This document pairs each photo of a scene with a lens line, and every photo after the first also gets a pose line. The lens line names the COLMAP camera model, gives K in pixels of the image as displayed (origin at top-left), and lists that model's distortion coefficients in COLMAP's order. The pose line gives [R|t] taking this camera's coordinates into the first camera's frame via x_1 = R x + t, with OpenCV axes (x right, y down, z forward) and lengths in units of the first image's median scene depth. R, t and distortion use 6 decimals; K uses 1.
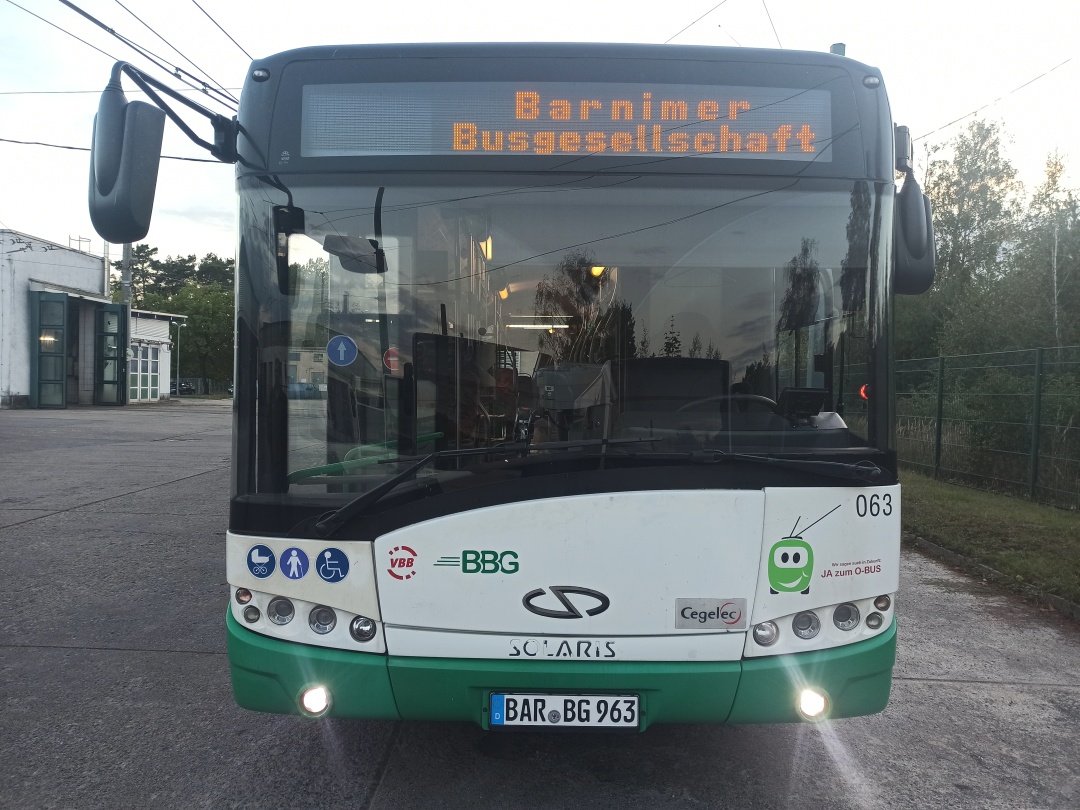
lens RADIAL K [[792.7, 0, 534.9], [0, 792.7, 406.7], [0, 0, 1]] dist [0.055346, -0.038381]
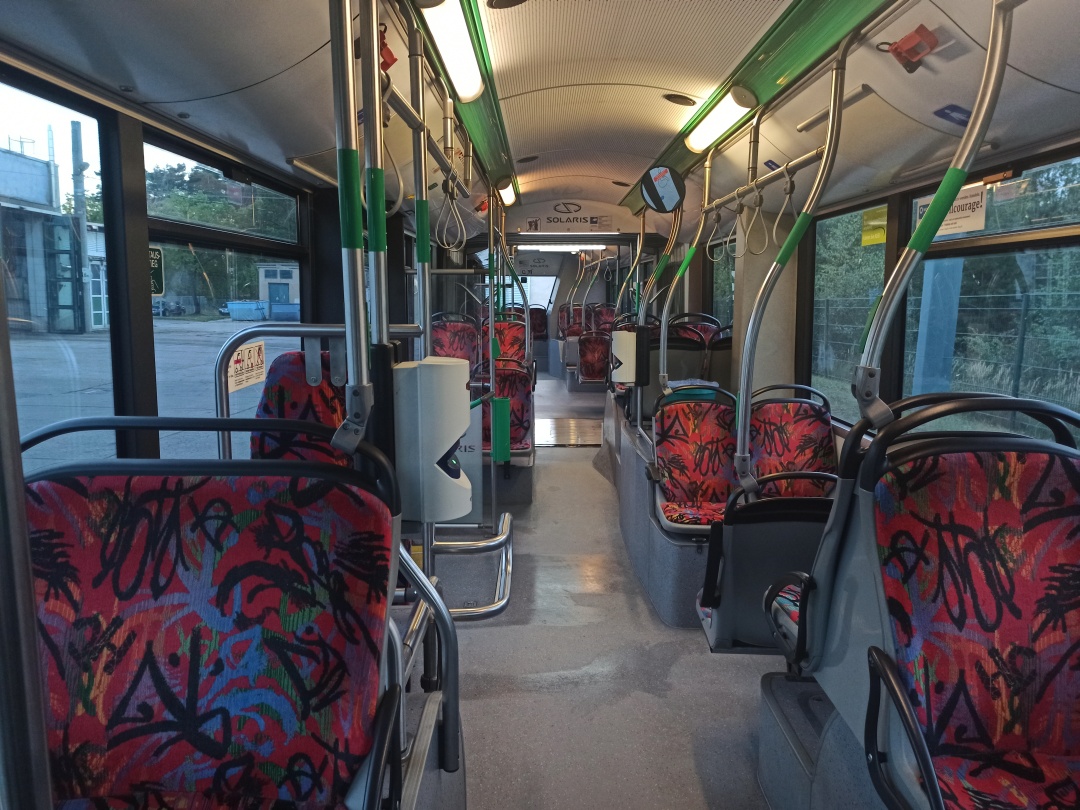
lens RADIAL K [[792.7, 0, 540.5], [0, 792.7, 411.2], [0, 0, 1]] dist [0.055346, -0.038381]
pose [[0.999988, -0.001660, -0.004657, -0.003606], [0.002168, 0.993793, 0.111223, -0.013810], [0.004444, -0.111232, 0.993785, 0.110079]]
